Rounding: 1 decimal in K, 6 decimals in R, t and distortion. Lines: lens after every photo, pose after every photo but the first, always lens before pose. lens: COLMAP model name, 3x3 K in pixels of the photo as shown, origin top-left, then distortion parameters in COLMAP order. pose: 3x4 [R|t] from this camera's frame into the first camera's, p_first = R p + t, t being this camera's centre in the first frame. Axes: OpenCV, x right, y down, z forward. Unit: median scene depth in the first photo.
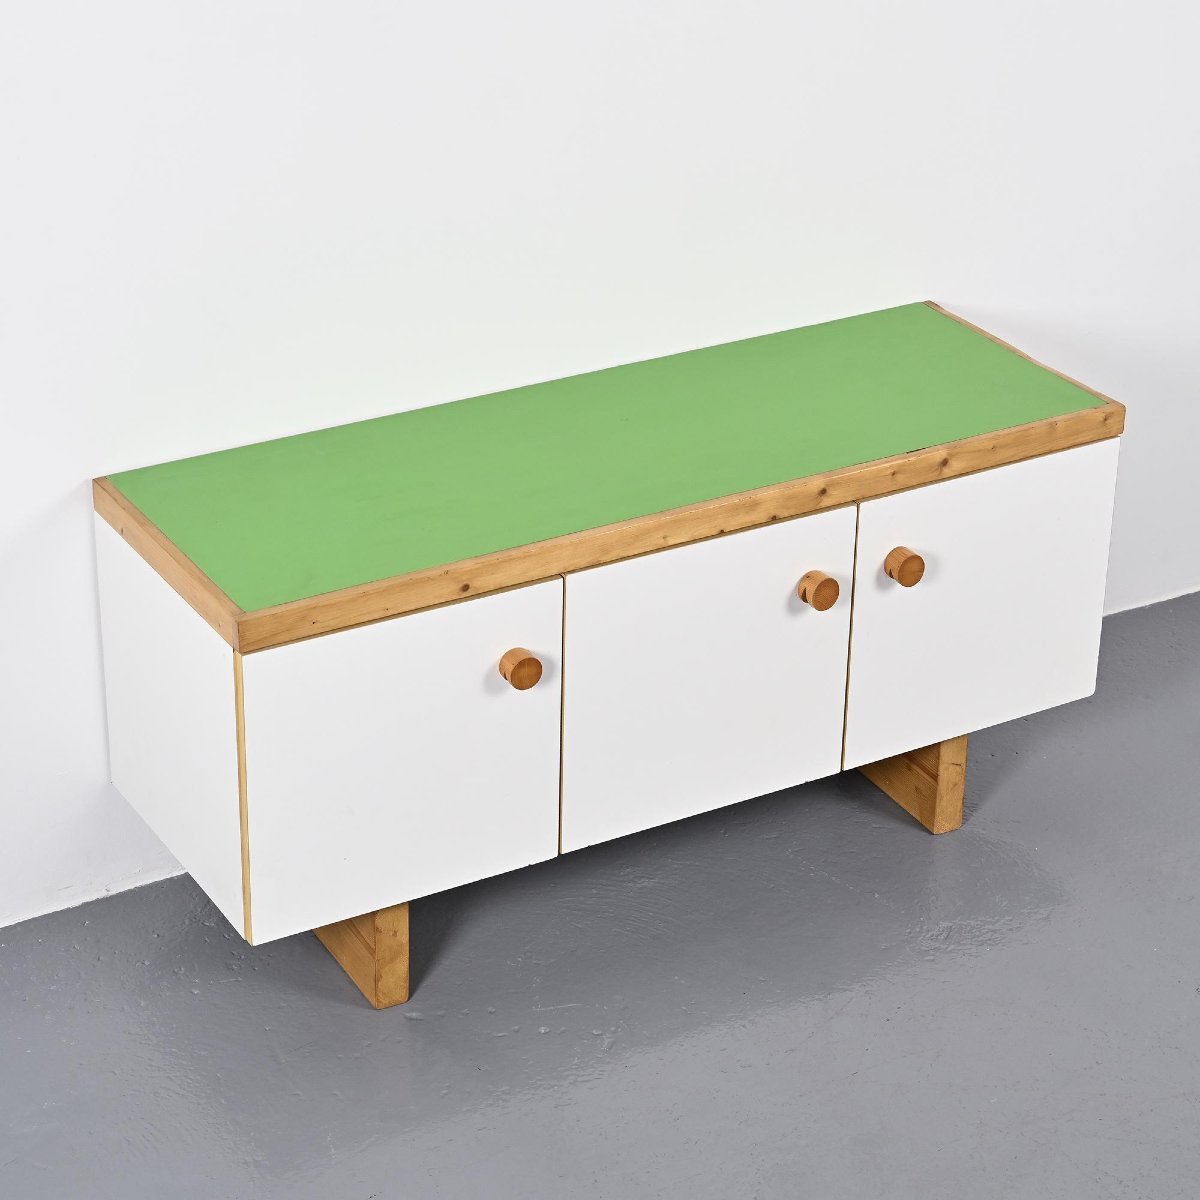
lens RADIAL K [[2997.5, 0, 600.0], [0, 2997.5, 600.0], [0, 0, 1]] dist [0.022252, -0.453289]
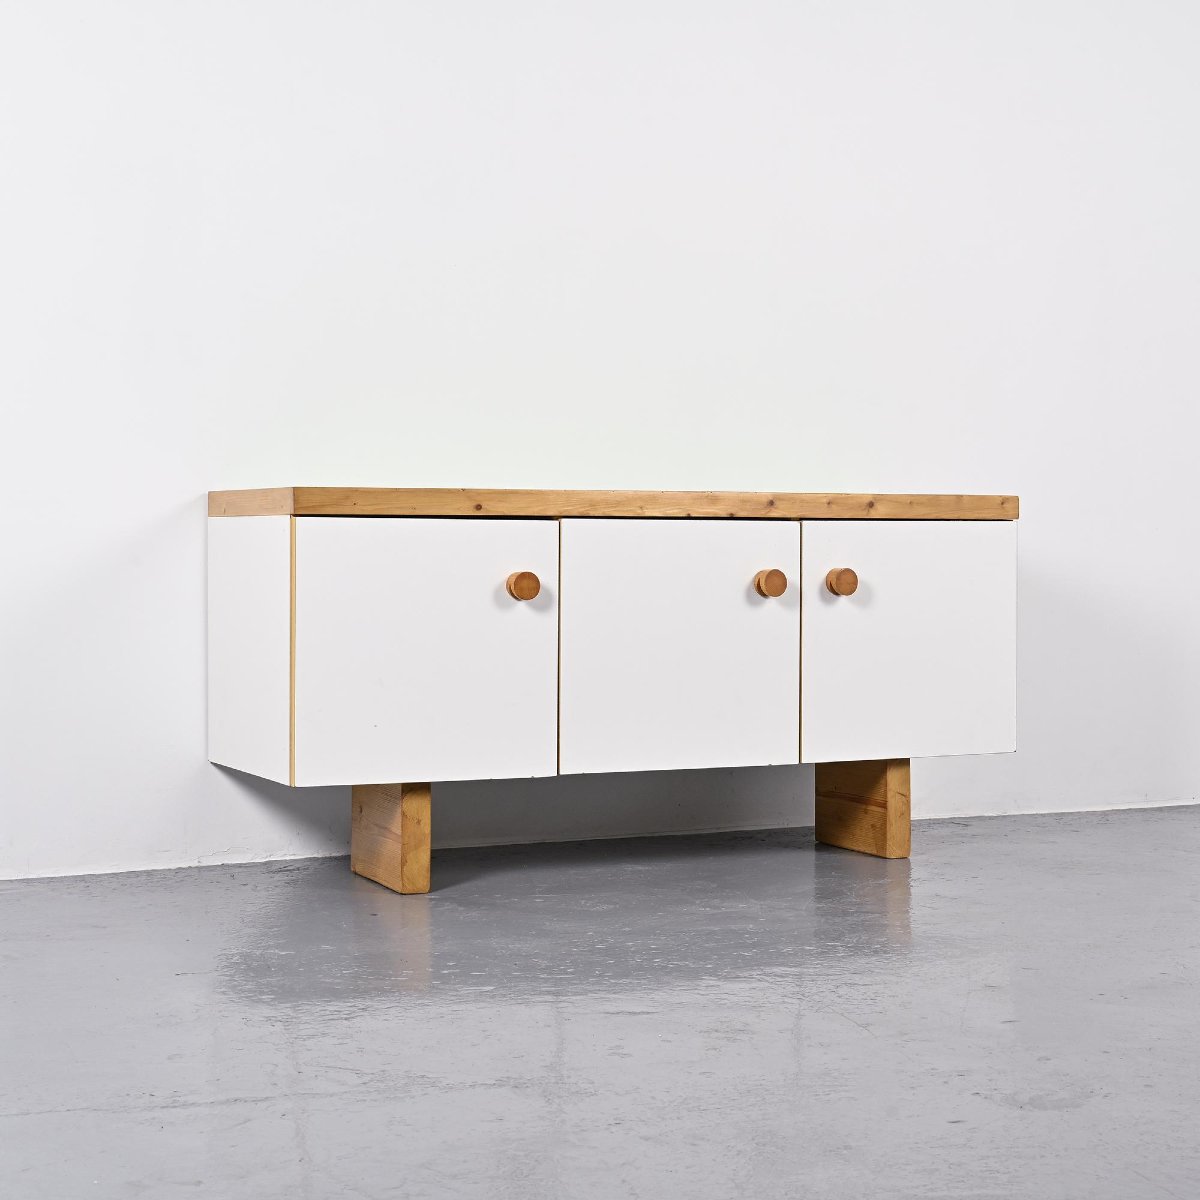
lens RADIAL K [[2326.8, 0, 600.0], [0, 2326.8, 600.0], [0, 0, 1]] dist [-0.004137, -0.047720]
pose [[0.996802, -0.013504, -0.078756, 0.078686], [-0.021948, 0.901436, -0.432355, 0.428754], [0.076832, 0.432702, 0.898257, 0.120261]]
